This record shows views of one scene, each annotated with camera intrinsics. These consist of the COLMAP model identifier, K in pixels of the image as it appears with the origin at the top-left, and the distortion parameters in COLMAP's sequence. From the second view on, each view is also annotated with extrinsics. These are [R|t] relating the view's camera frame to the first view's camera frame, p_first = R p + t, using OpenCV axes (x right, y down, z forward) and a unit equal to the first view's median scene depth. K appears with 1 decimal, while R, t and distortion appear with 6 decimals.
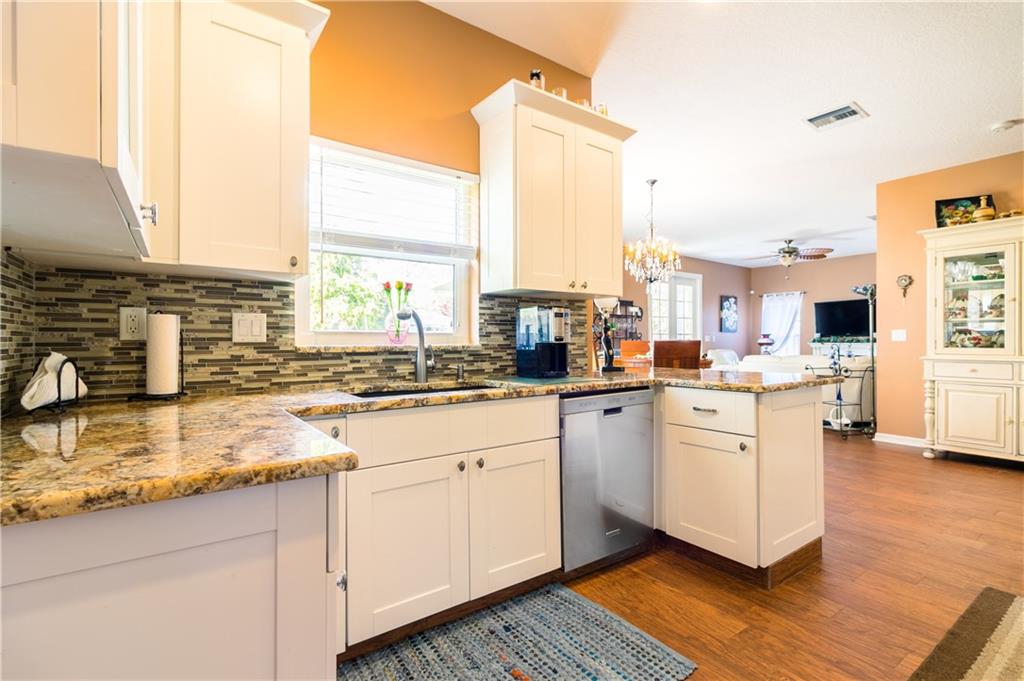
lens RADIAL K [[475.6, 0, 512.0], [0, 475.6, 340.5], [0, 0, 1]] dist [-0.001471, -0.000822]
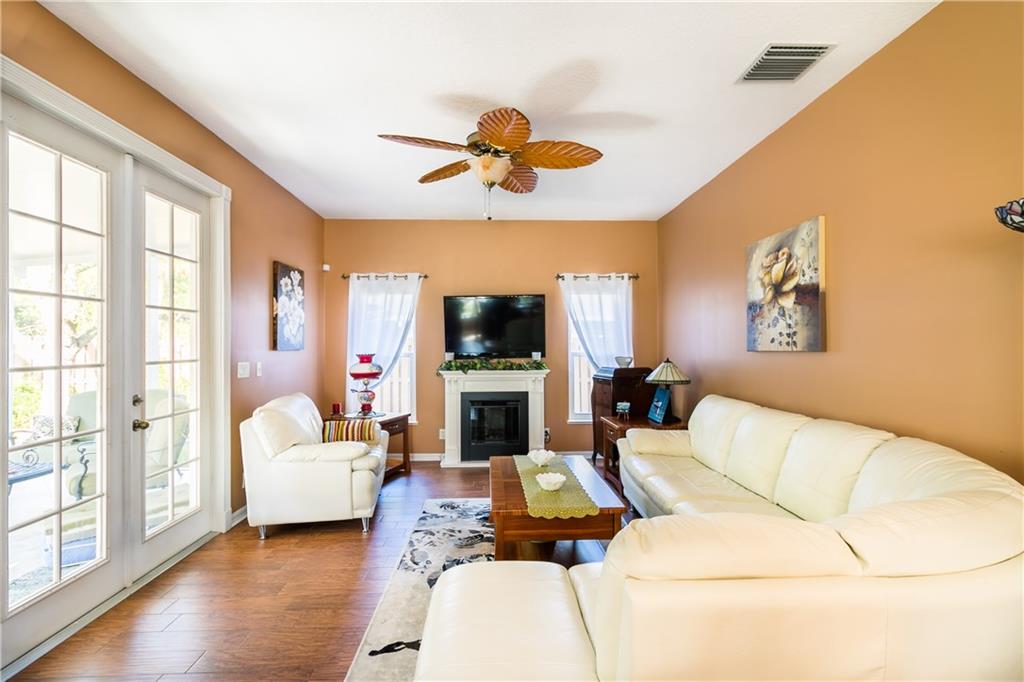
lens RADIAL K [[475.6, 0, 512.0], [0, 475.6, 341.0], [0, 0, 1]] dist [-0.001471, -0.000822]
pose [[0.541883, 0.006662, 0.840427, 0.209820], [0.003380, 0.999943, -0.010105, -0.021458], [-0.840447, 0.008316, 0.541830, 0.610978]]
